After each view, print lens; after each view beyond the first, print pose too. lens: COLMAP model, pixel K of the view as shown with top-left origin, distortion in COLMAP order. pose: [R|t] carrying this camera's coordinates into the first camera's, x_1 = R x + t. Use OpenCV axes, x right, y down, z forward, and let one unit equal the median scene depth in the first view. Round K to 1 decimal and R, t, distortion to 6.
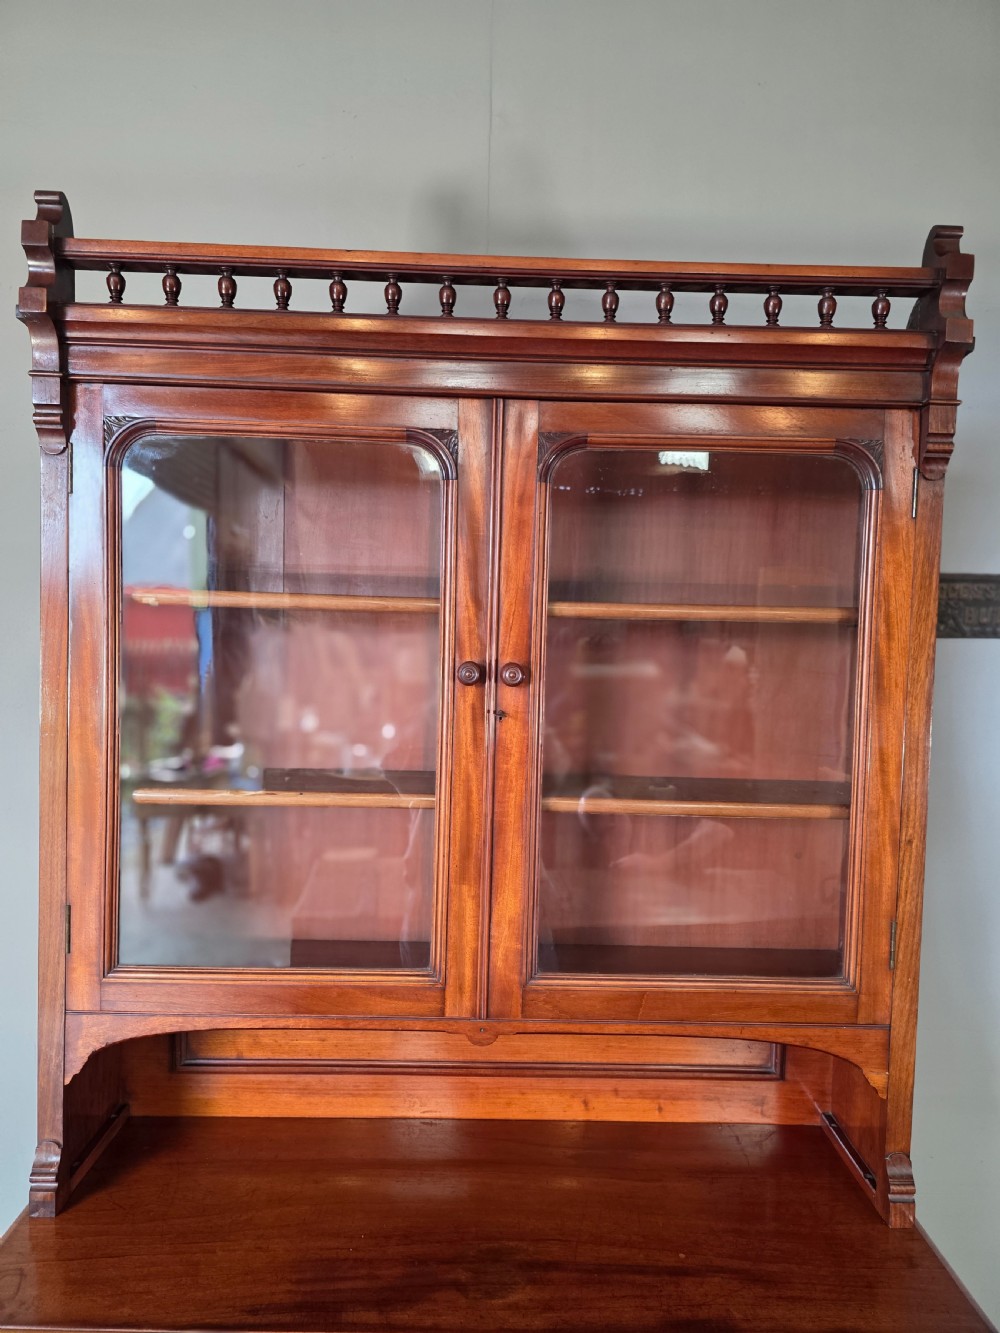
lens RADIAL K [[894.4, 0, 507.9], [0, 894.4, 668.8], [0, 0, 1]] dist [0.064731, -0.066696]
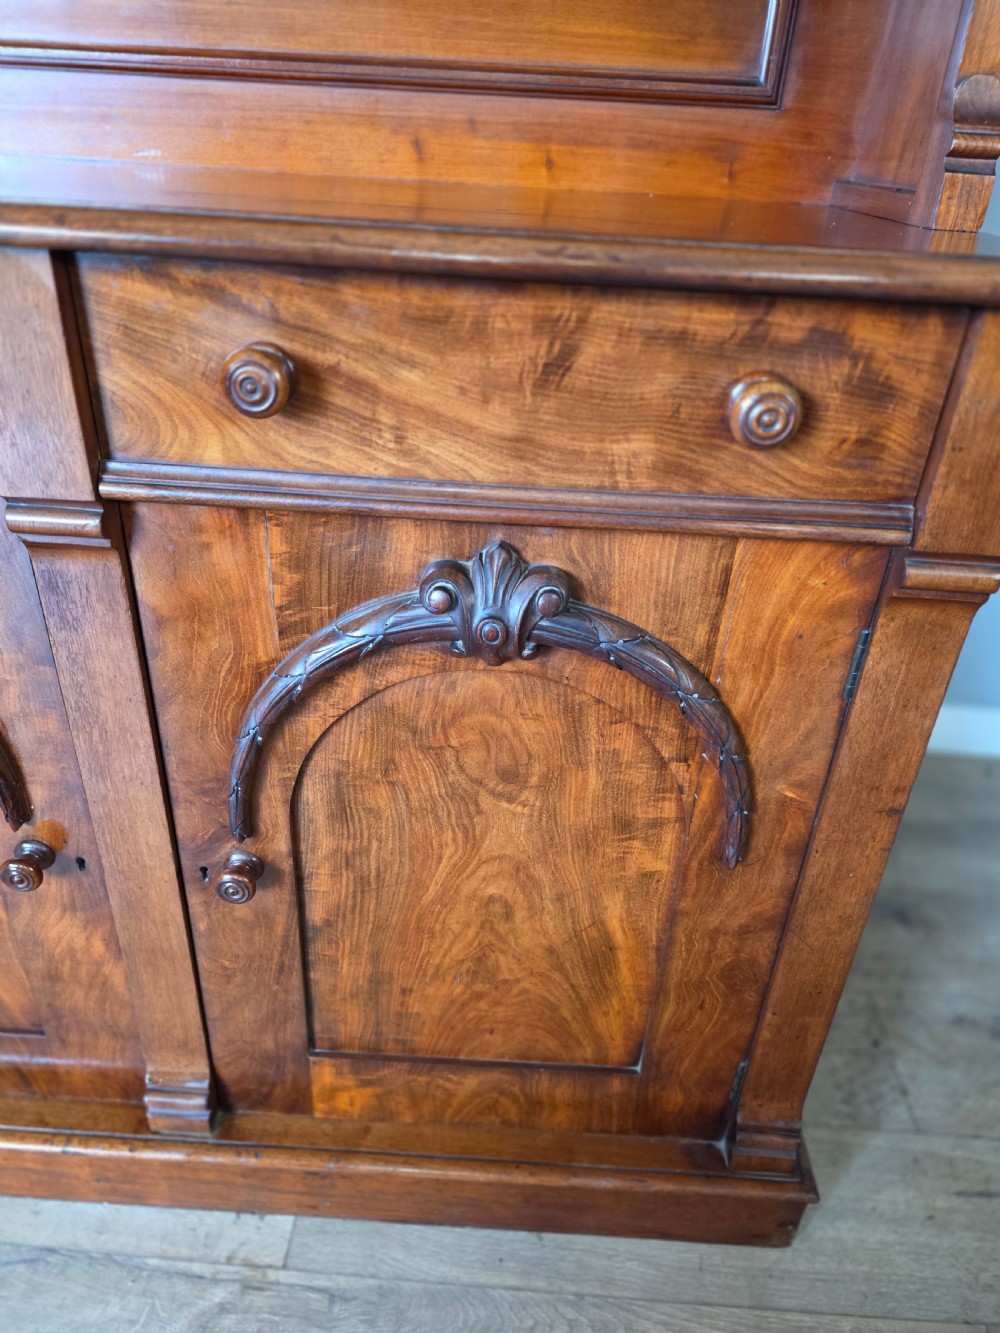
lens RADIAL K [[894.4, 0, 503.4], [0, 894.4, 671.4], [0, 0, 1]] dist [0.064731, -0.066696]
pose [[0.997984, 0.050624, -0.038288, 0.217098], [-0.027106, 0.885369, 0.464097, 0.619935], [0.057393, -0.462124, 0.884956, 0.429067]]
